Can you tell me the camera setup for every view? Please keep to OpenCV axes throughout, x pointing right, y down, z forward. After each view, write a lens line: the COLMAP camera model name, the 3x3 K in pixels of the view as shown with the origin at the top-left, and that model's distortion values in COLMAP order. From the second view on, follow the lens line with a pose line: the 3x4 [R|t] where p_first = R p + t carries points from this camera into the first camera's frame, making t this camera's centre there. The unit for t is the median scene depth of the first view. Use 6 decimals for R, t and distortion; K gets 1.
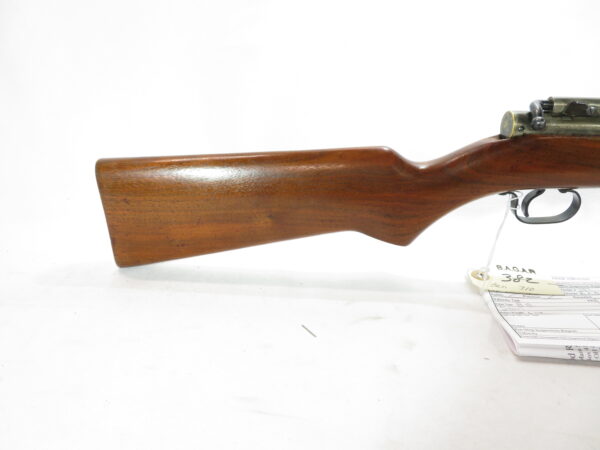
lens RADIAL K [[443.0, 0, 300.0], [0, 443.0, 225.0], [0, 0, 1]] dist [-0.001388, -0.002309]
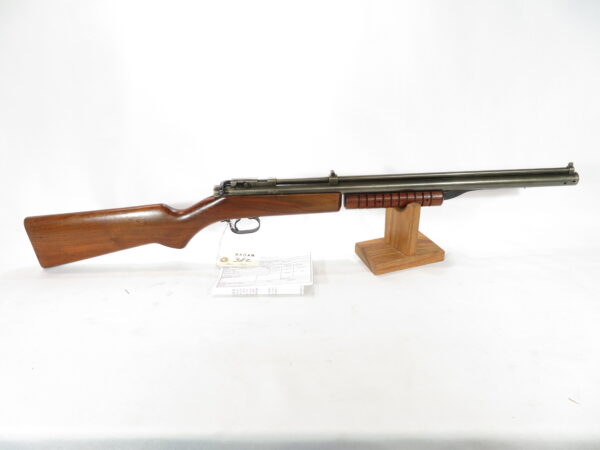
lens RADIAL K [[443.0, 0, 300.0], [0, 443.0, 225.0], [0, 0, 1]] dist [-0.001388, -0.002309]
pose [[0.996983, -0.067996, 0.037442, 0.741583], [0.065870, 0.996292, 0.055356, -0.145051], [-0.041067, -0.052722, 0.997764, -1.121873]]
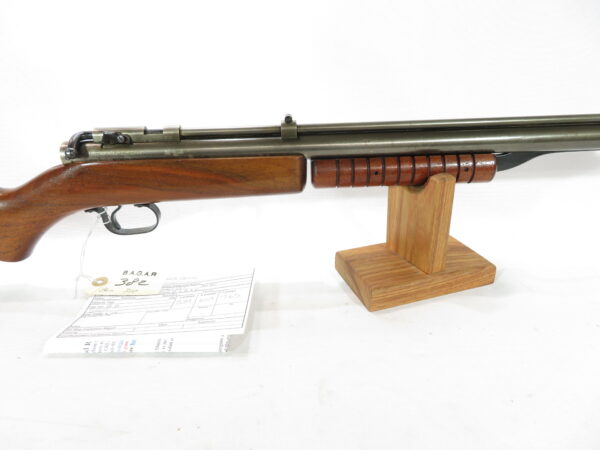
lens RADIAL K [[443.0, 0, 300.0], [0, 443.0, 225.0], [0, 0, 1]] dist [-0.001388, -0.002309]
pose [[0.997015, -0.066706, 0.038870, 0.952779], [0.066019, 0.997643, 0.018702, -0.020161], [-0.040026, -0.016080, 0.999069, -0.170399]]
